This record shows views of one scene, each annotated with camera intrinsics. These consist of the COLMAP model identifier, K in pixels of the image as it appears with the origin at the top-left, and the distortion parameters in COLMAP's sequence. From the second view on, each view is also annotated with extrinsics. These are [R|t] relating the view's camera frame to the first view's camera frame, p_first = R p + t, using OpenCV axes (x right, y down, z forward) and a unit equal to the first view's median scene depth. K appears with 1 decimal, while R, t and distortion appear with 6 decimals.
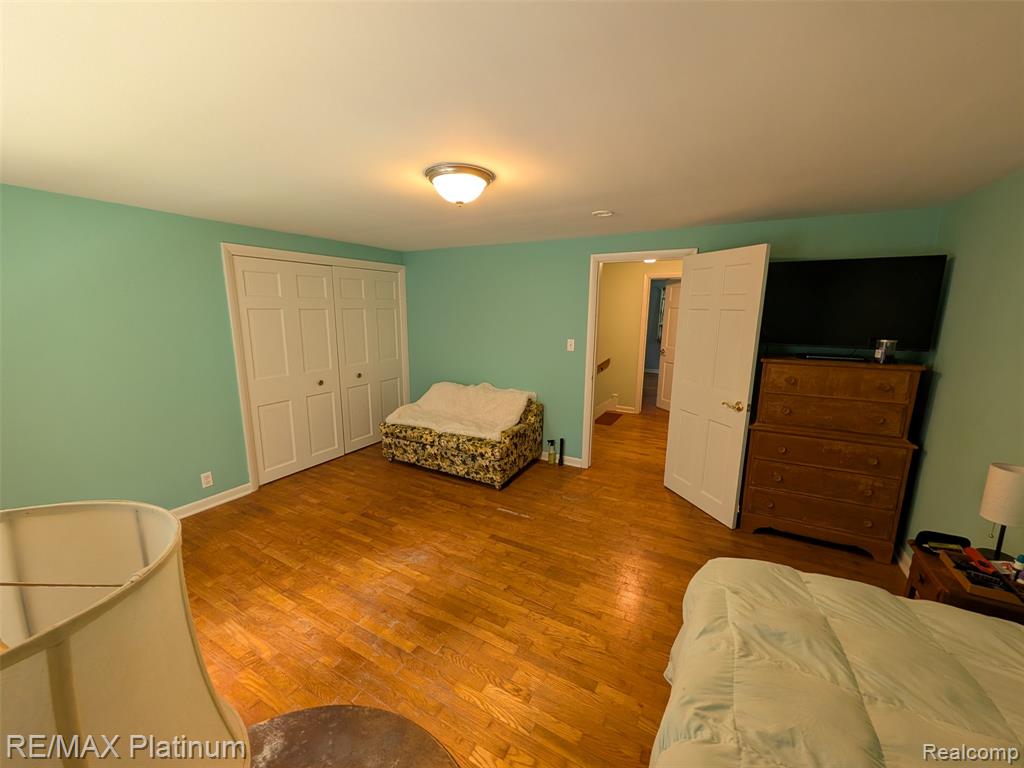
lens RADIAL K [[399.4, 0, 519.5], [0, 399.4, 382.5], [0, 0, 1]] dist [0.000819, 0.000311]
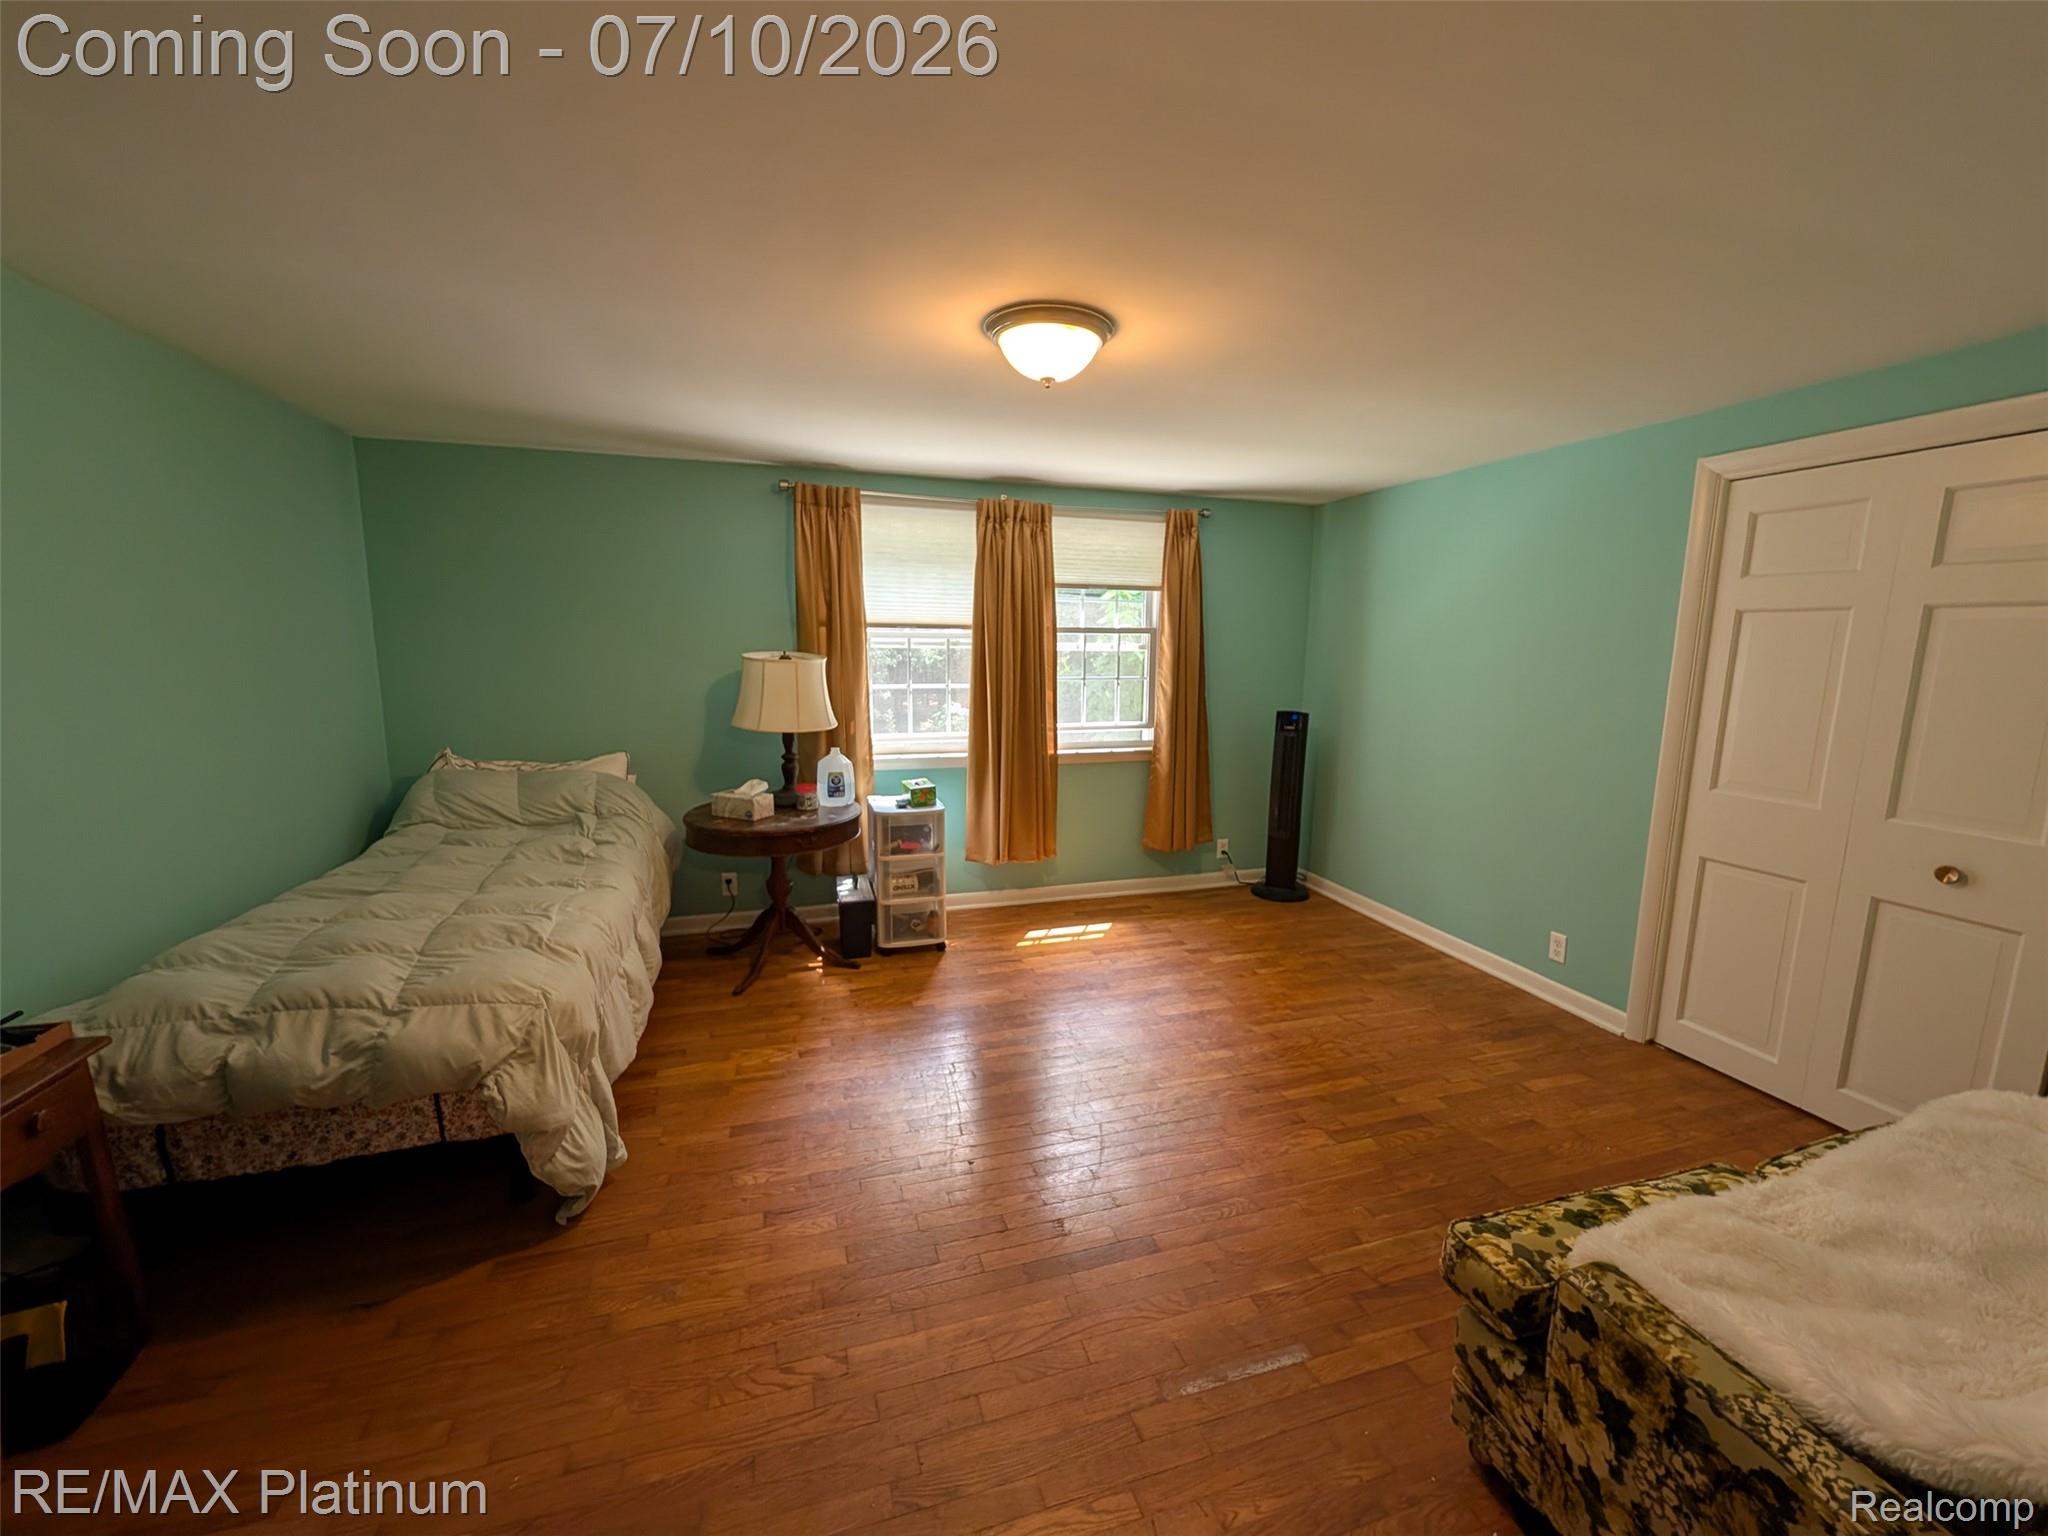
lens RADIAL K [[798.8, 0, 1023.9], [0, 798.8, 766.0], [0, 0, 1]] dist [0.000819, 0.000311]
pose [[-0.701142, 0.096586, -0.706450, 0.408337], [-0.145969, 0.950355, 0.274806, -0.161440], [0.697921, 0.295797, -0.652235, 1.118924]]
